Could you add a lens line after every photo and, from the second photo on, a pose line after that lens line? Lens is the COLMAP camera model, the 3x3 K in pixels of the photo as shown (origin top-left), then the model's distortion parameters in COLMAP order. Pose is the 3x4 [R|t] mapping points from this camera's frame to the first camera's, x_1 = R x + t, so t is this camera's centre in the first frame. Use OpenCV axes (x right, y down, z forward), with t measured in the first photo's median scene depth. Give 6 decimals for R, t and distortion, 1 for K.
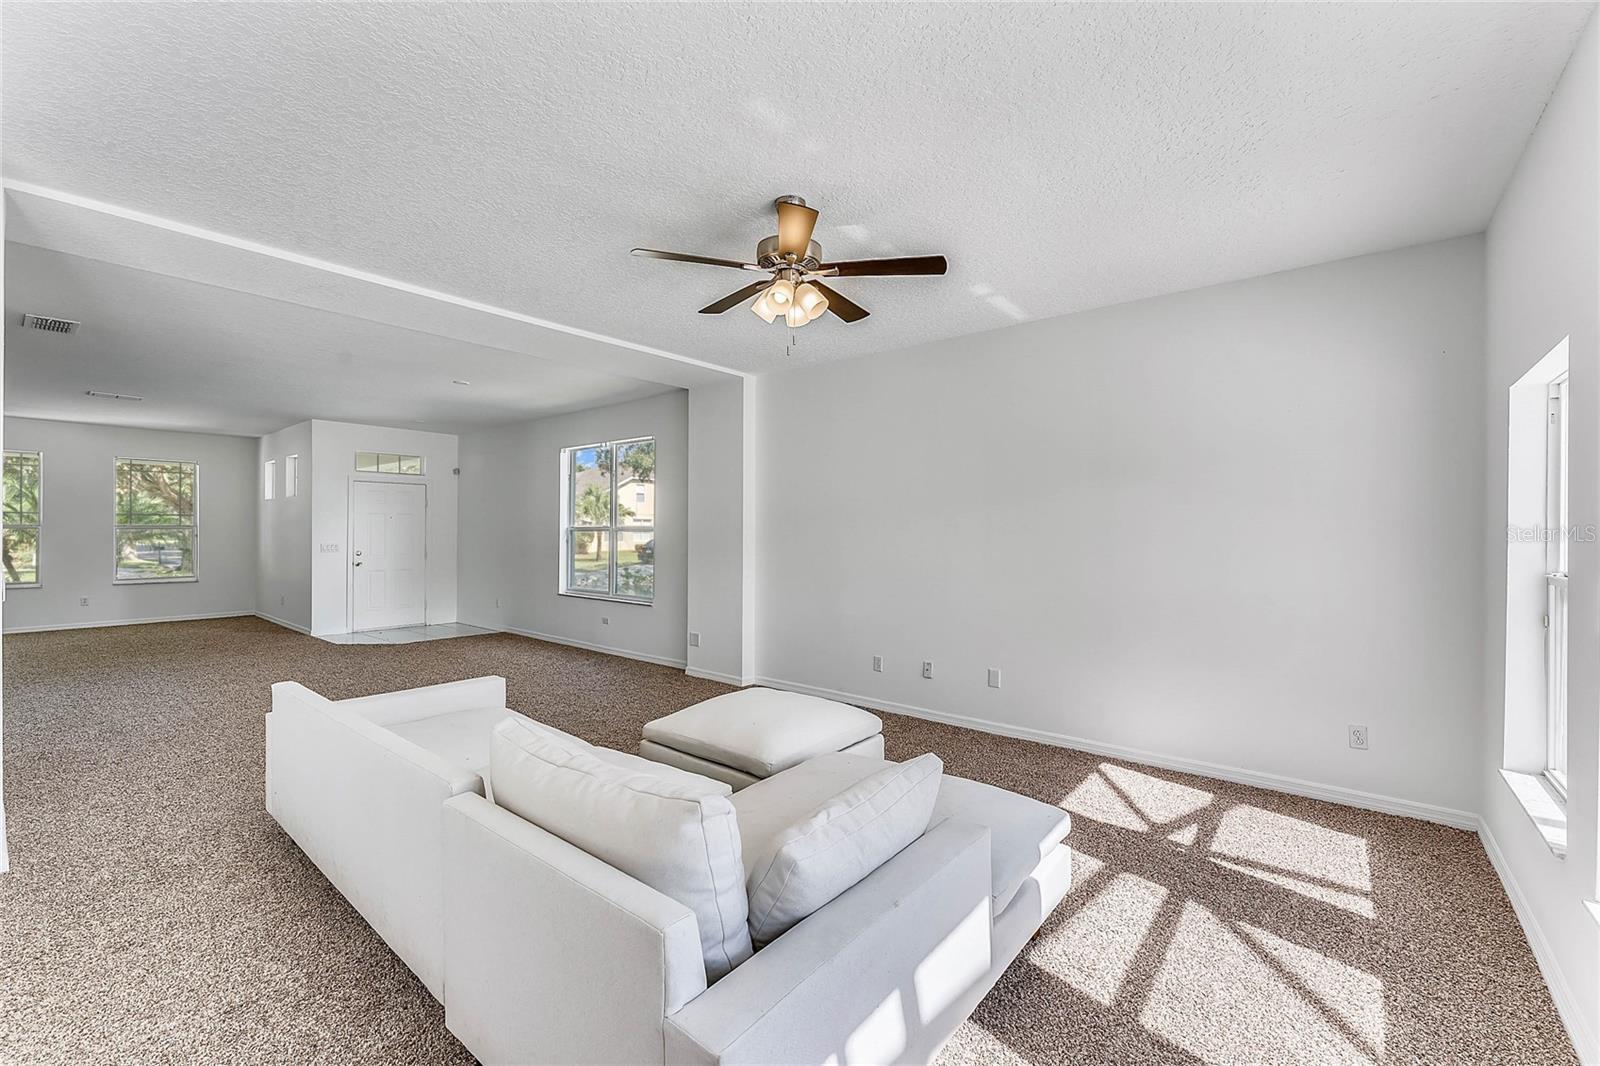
lens RADIAL K [[646.7, 0, 803.5], [0, 646.7, 528.4], [0, 0, 1]] dist [-0.001683, -0.000027]
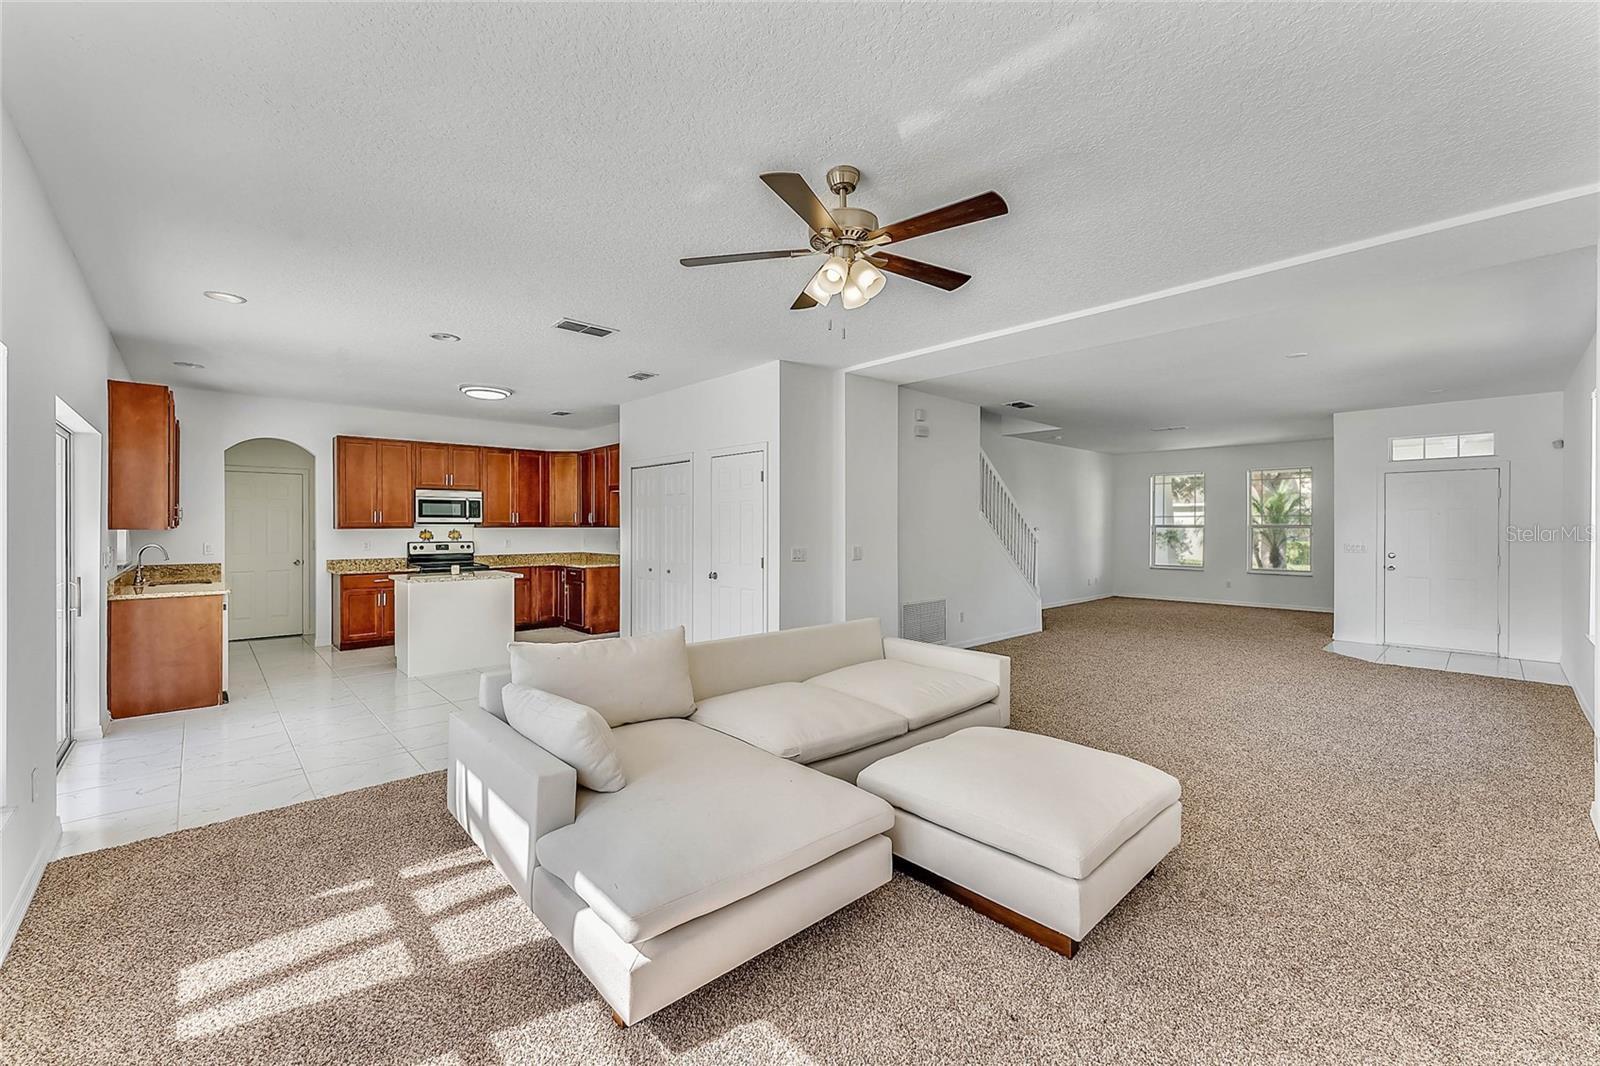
lens RADIAL K [[646.7, 0, 803.5], [0, 646.7, 528.4], [0, 0, 1]] dist [-0.001683, -0.000027]
pose [[-0.131998, -0.003138, -0.991245, 0.781682], [-0.000773, 0.999995, -0.003063, 0.019207], [0.991250, 0.000362, -0.132000, 0.932155]]
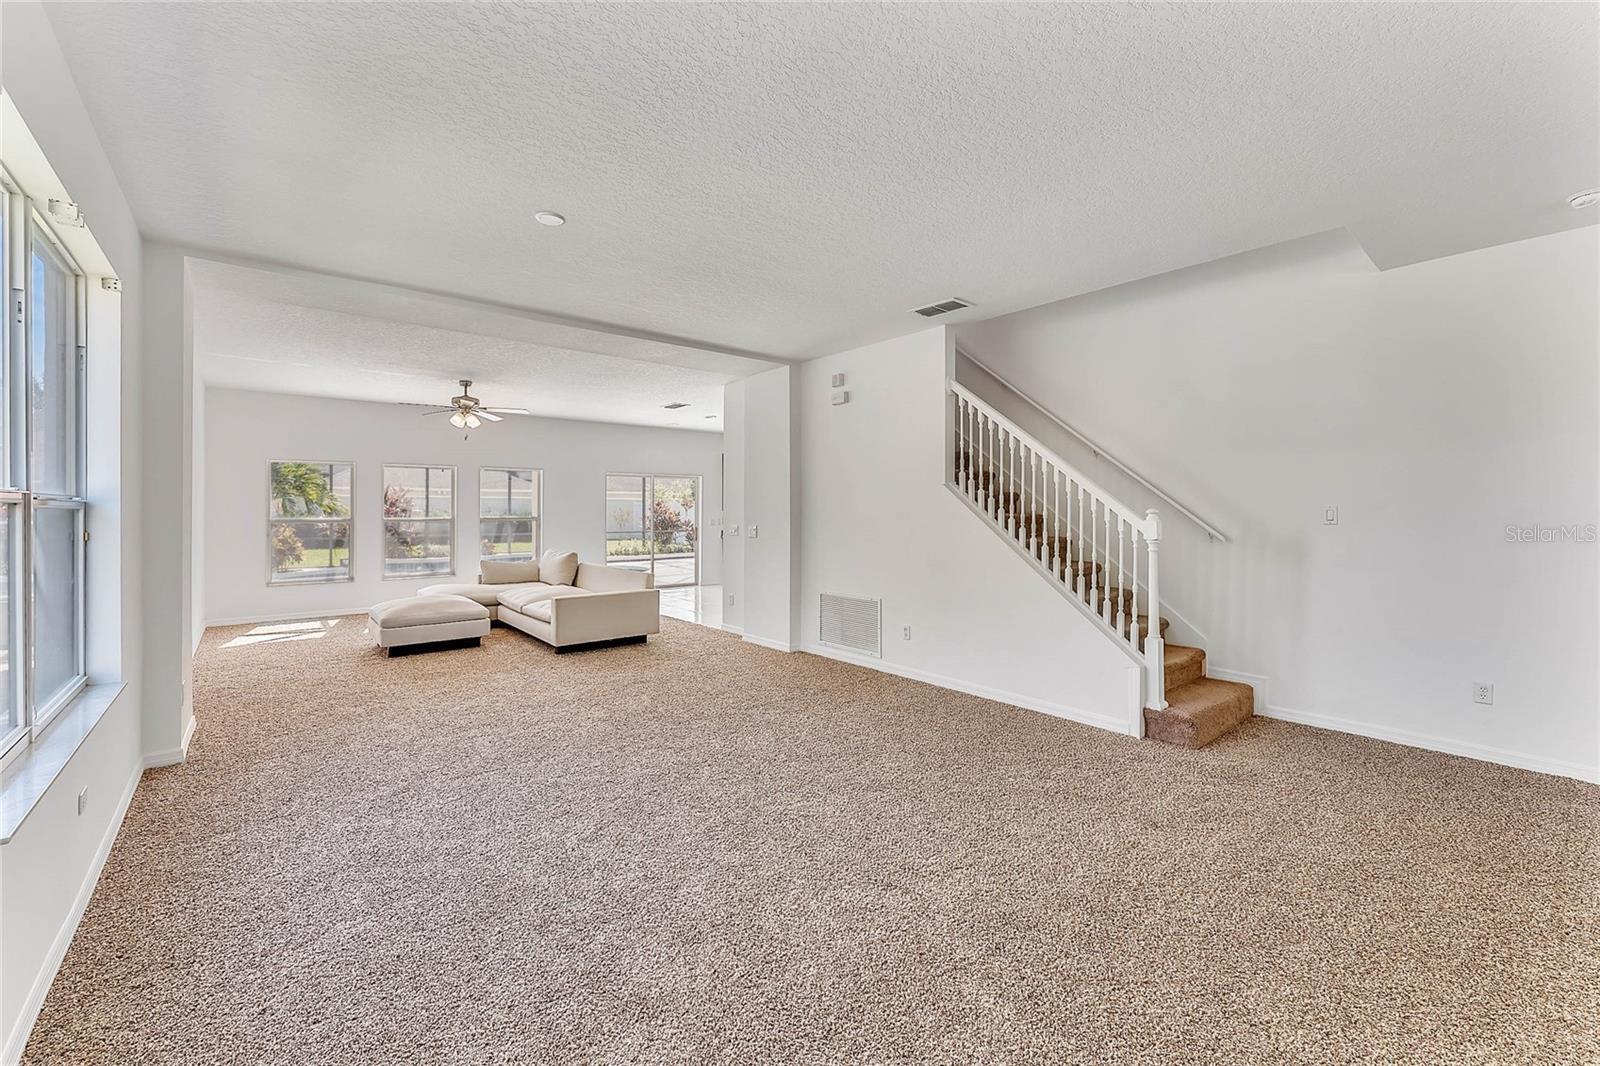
lens RADIAL K [[655.8, 0, 784.0], [0, 655.8, 508.2], [0, 0, 1]] dist [0.002487, -0.000101]
pose [[-0.978840, -0.006794, 0.204516, -1.542163], [-0.007663, 0.999965, -0.003460, 0.014995], [-0.204485, -0.004954, -0.978857, 2.859692]]
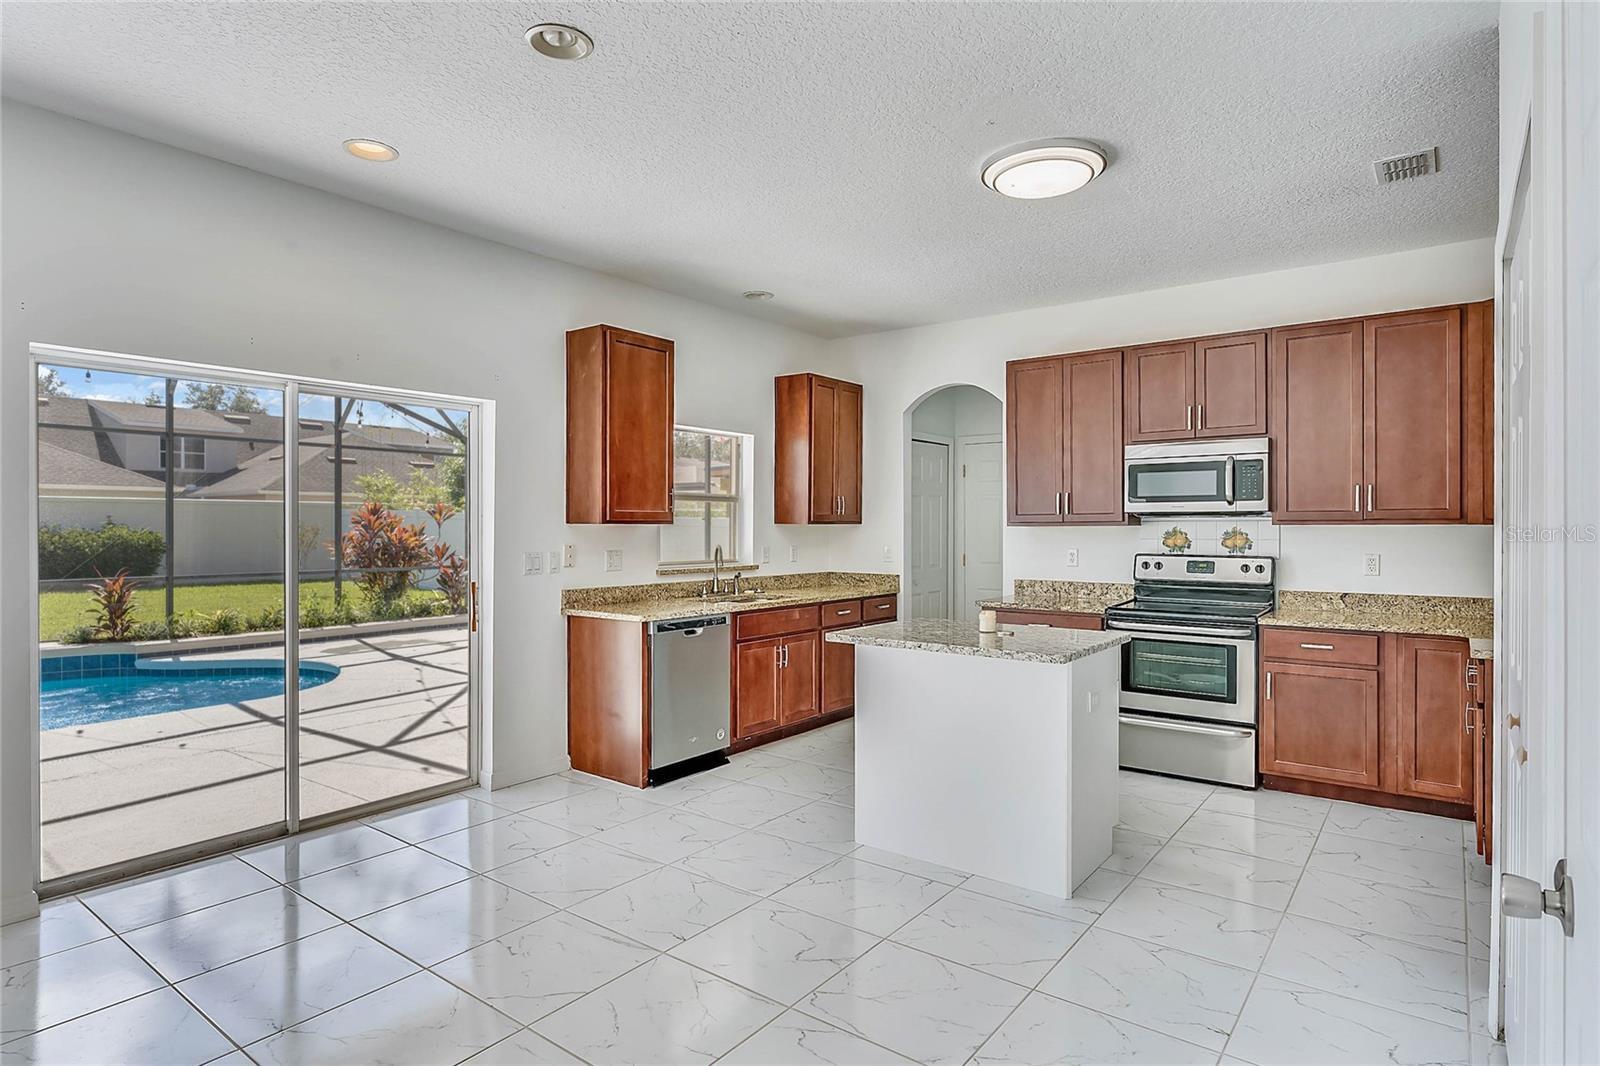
lens RADIAL K [[865.2, 0, 797.8], [0, 865.2, 525.2], [0, 0, 1]] dist [-0.000334, 0.000321]
pose [[-0.999251, -0.008590, -0.037727, -0.759006], [-0.008512, 0.999961, -0.002218, 0.020793], [0.037745, -0.001895, -0.999286, 0.720123]]
